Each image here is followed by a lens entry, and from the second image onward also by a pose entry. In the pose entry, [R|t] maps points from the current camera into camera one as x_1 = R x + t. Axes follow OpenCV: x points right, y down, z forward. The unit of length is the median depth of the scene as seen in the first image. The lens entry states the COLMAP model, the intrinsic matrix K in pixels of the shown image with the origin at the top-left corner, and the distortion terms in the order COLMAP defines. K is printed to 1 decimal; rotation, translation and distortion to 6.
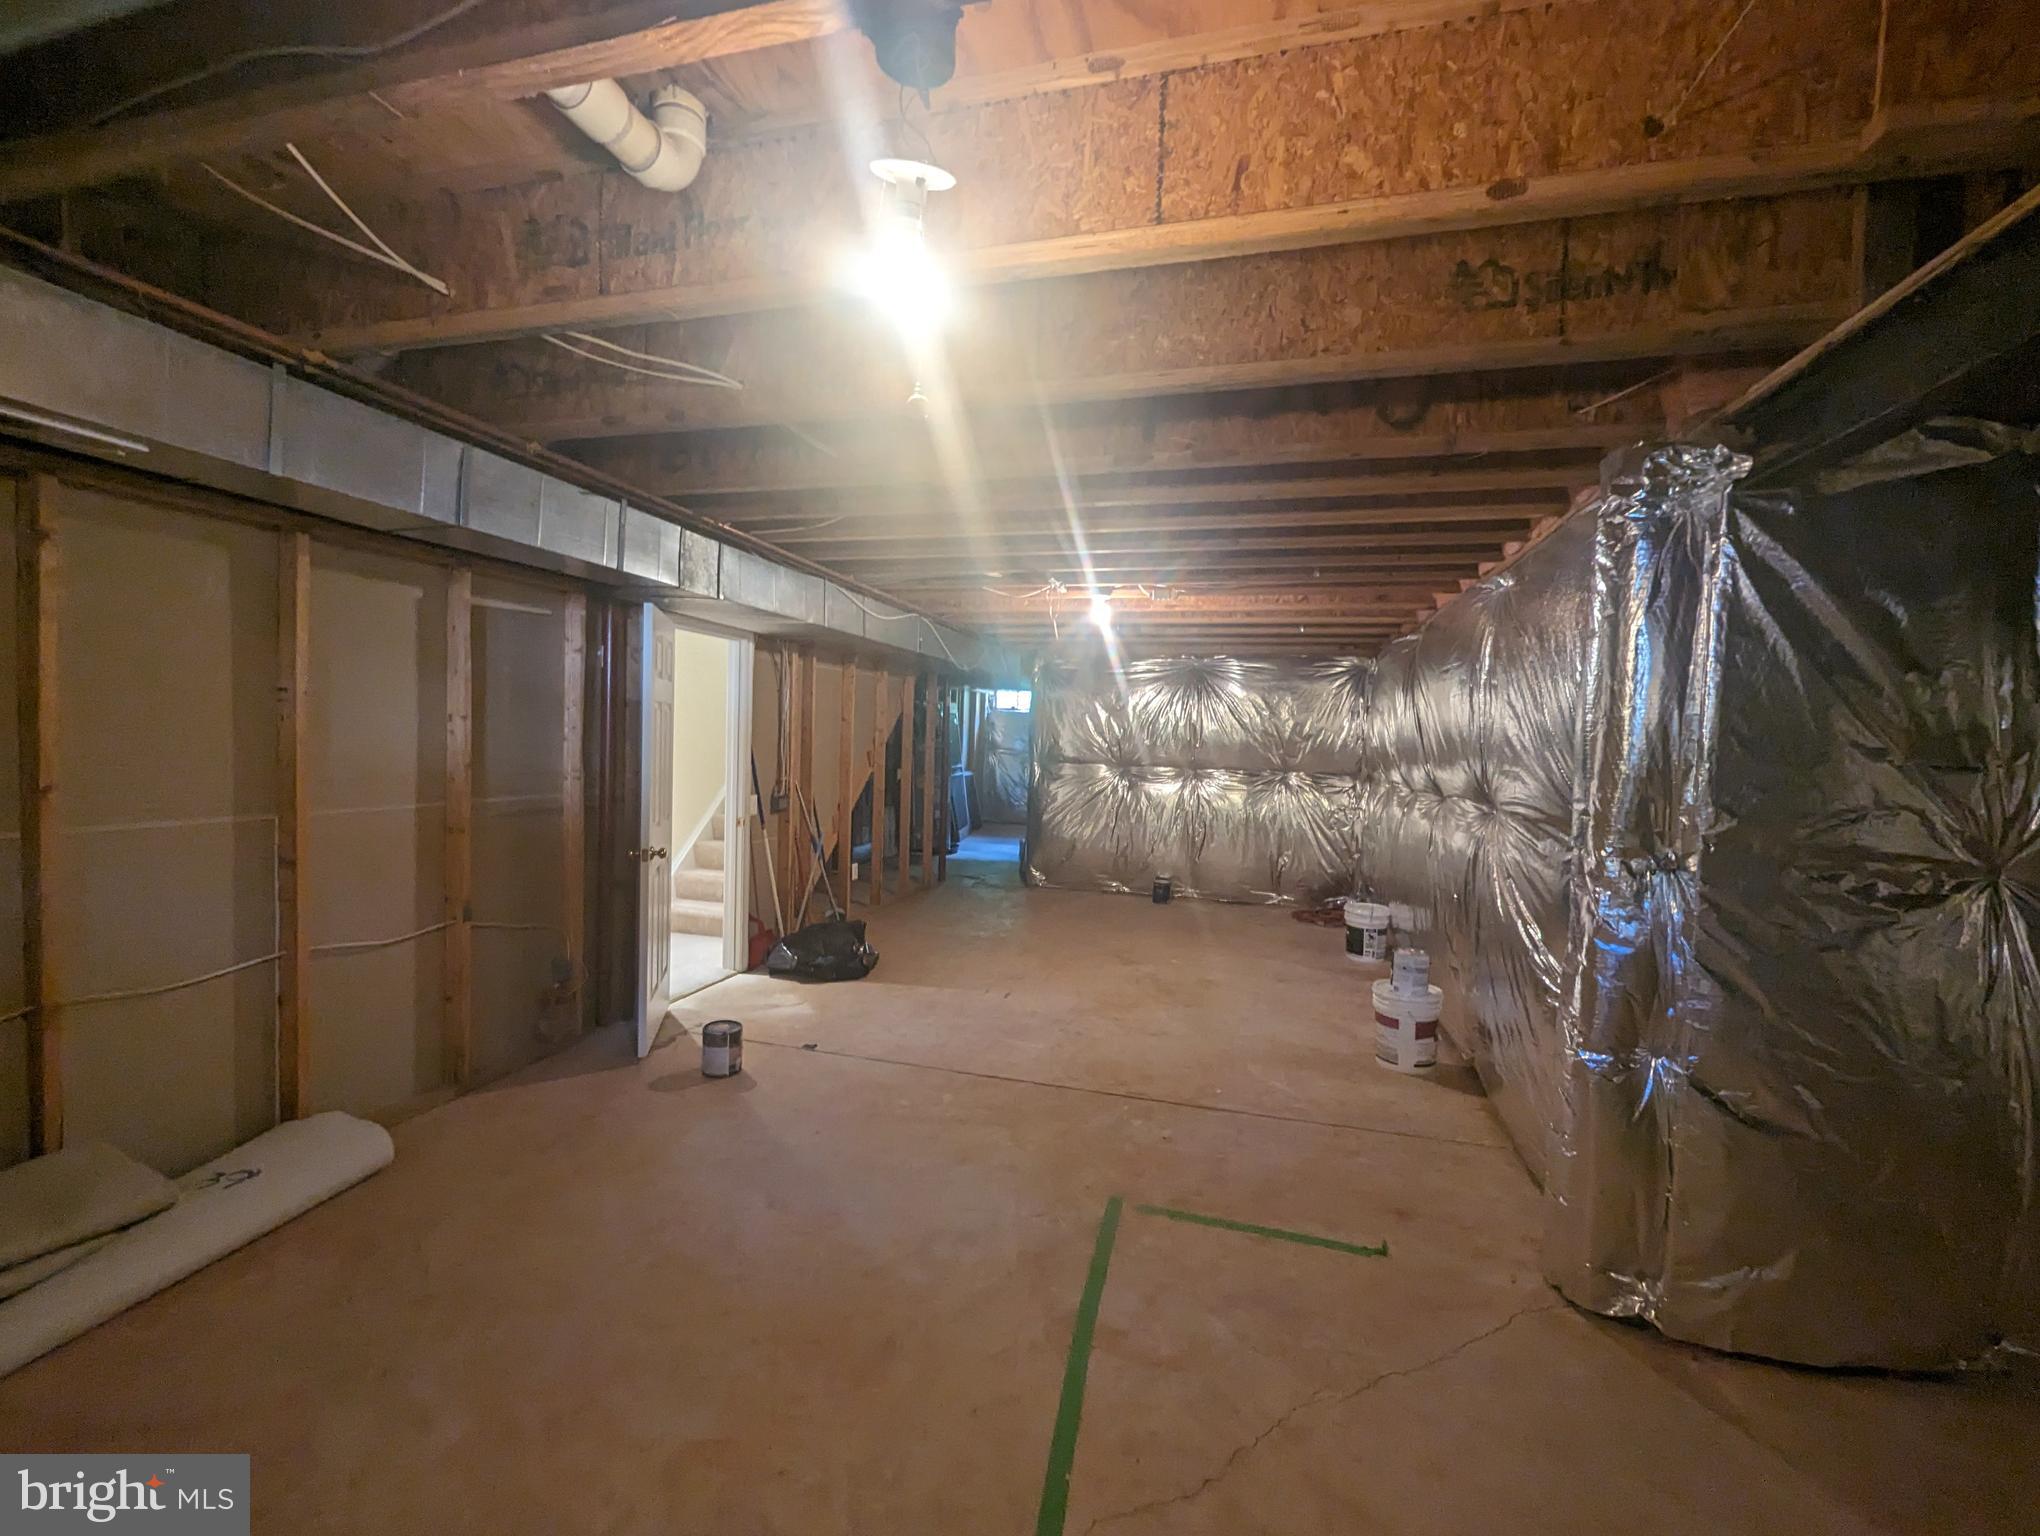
lens RADIAL K [[844.3, 0, 1014.8], [0, 844.3, 771.5], [0, 0, 1]] dist [0.002911, -0.000608]
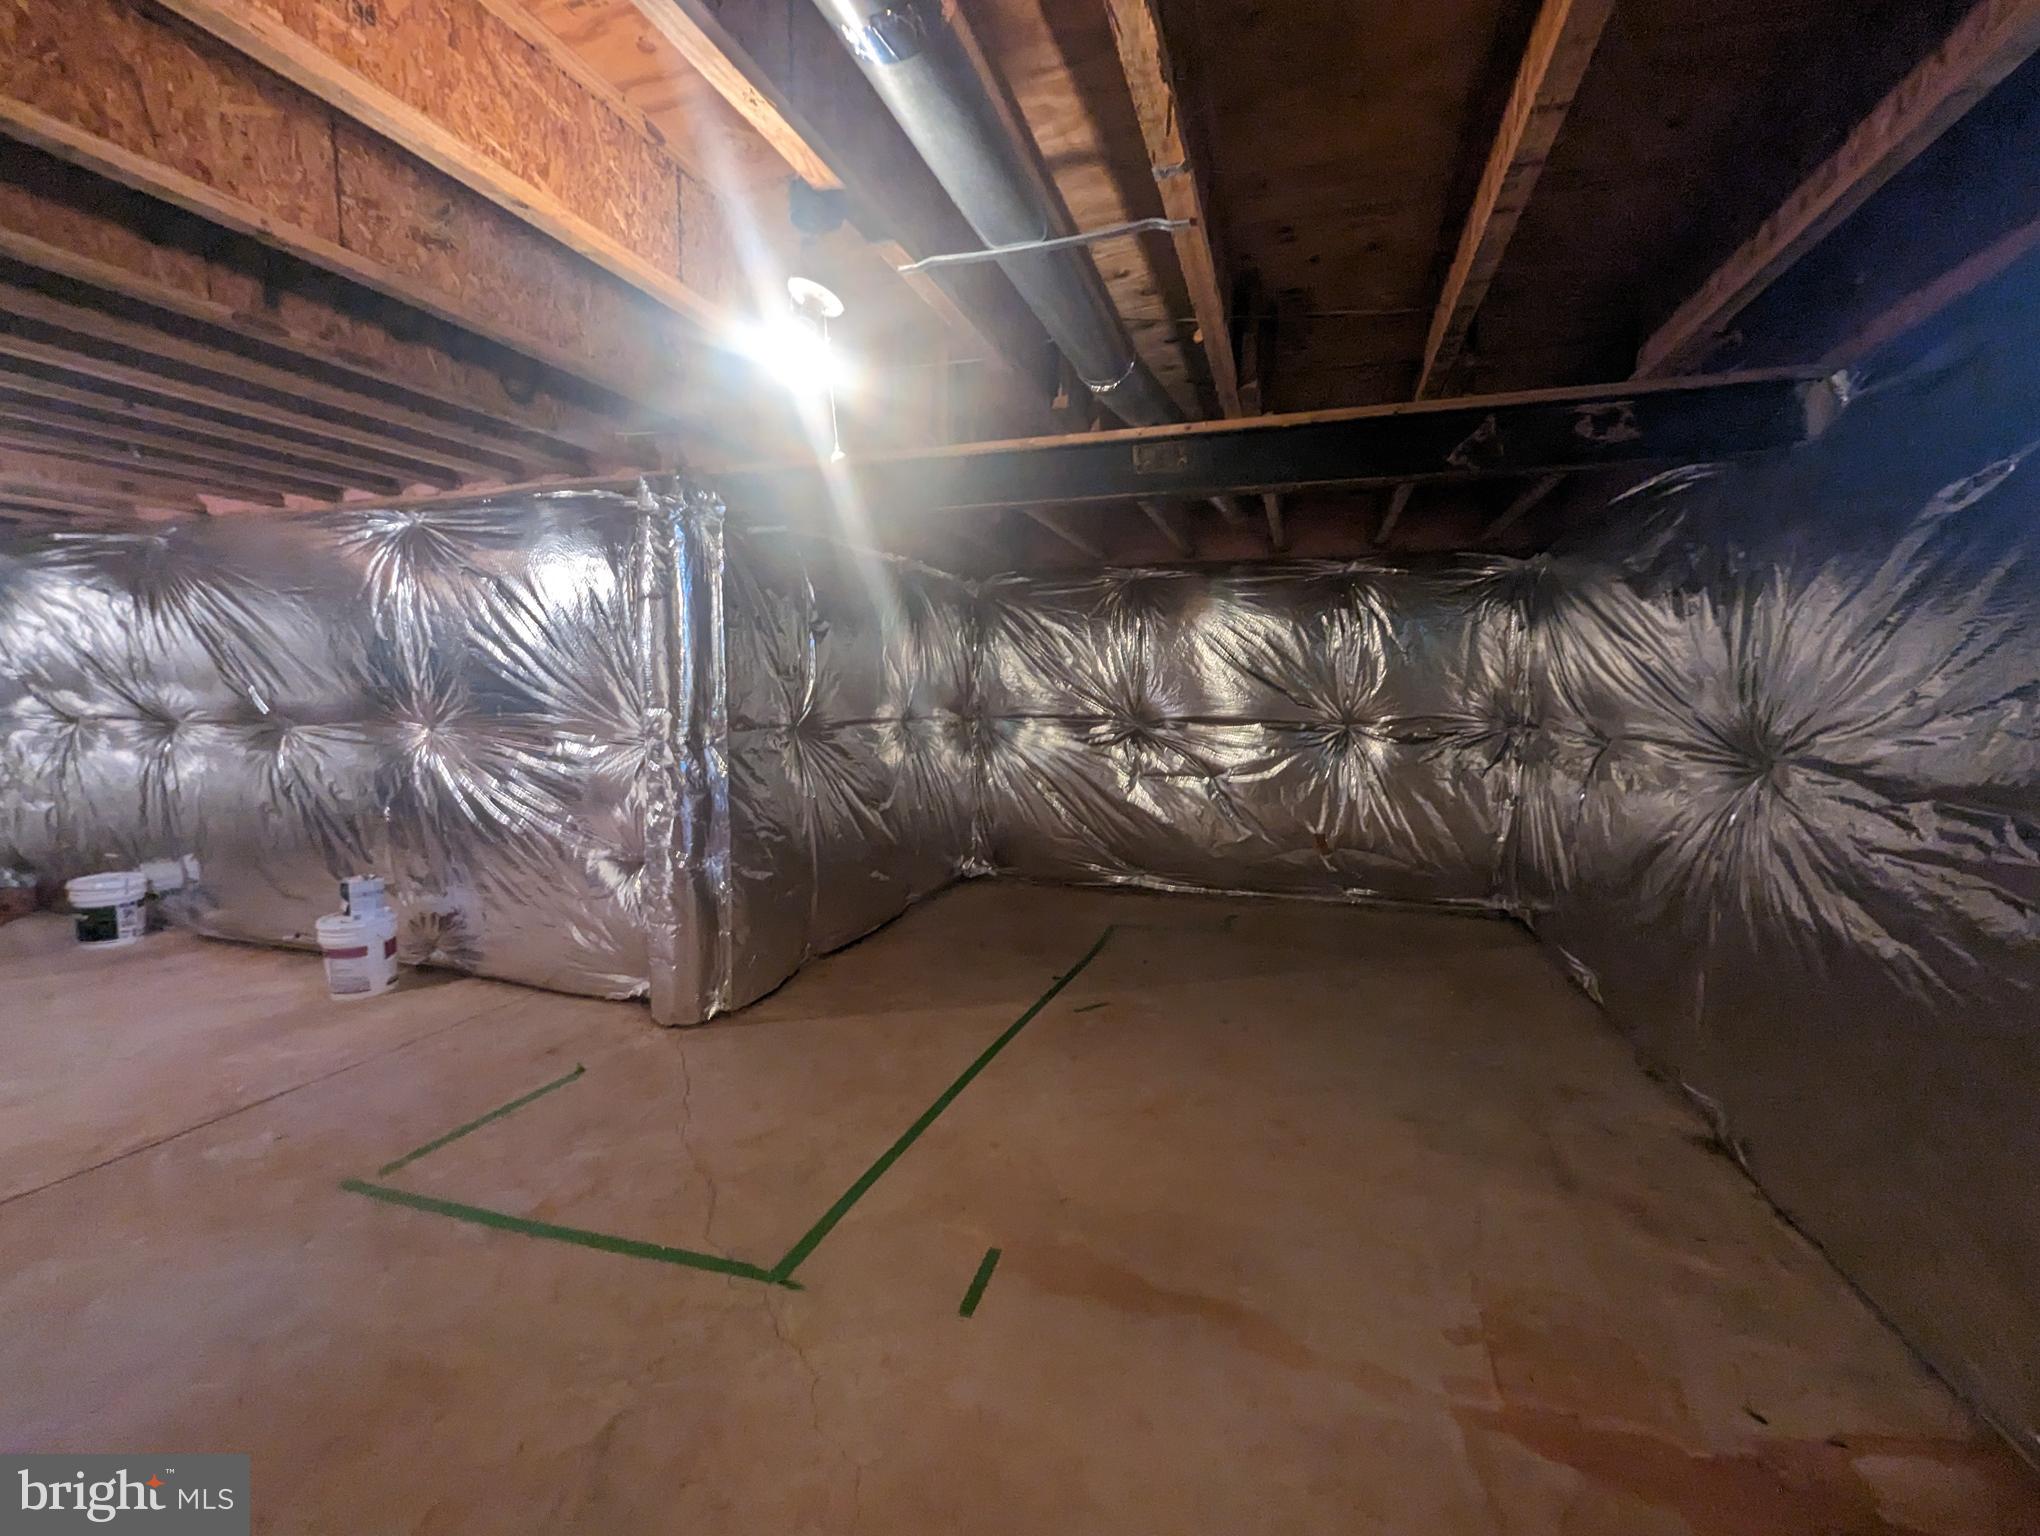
lens RADIAL K [[844.3, 0, 1022.6], [0, 844.3, 768.2], [0, 0, 1]] dist [0.002911, -0.000608]
pose [[0.064778, -0.125229, 0.990011, -0.633467], [0.035119, 0.991766, 0.123153, -0.018012], [-0.997282, 0.026791, 0.068643, 0.199580]]
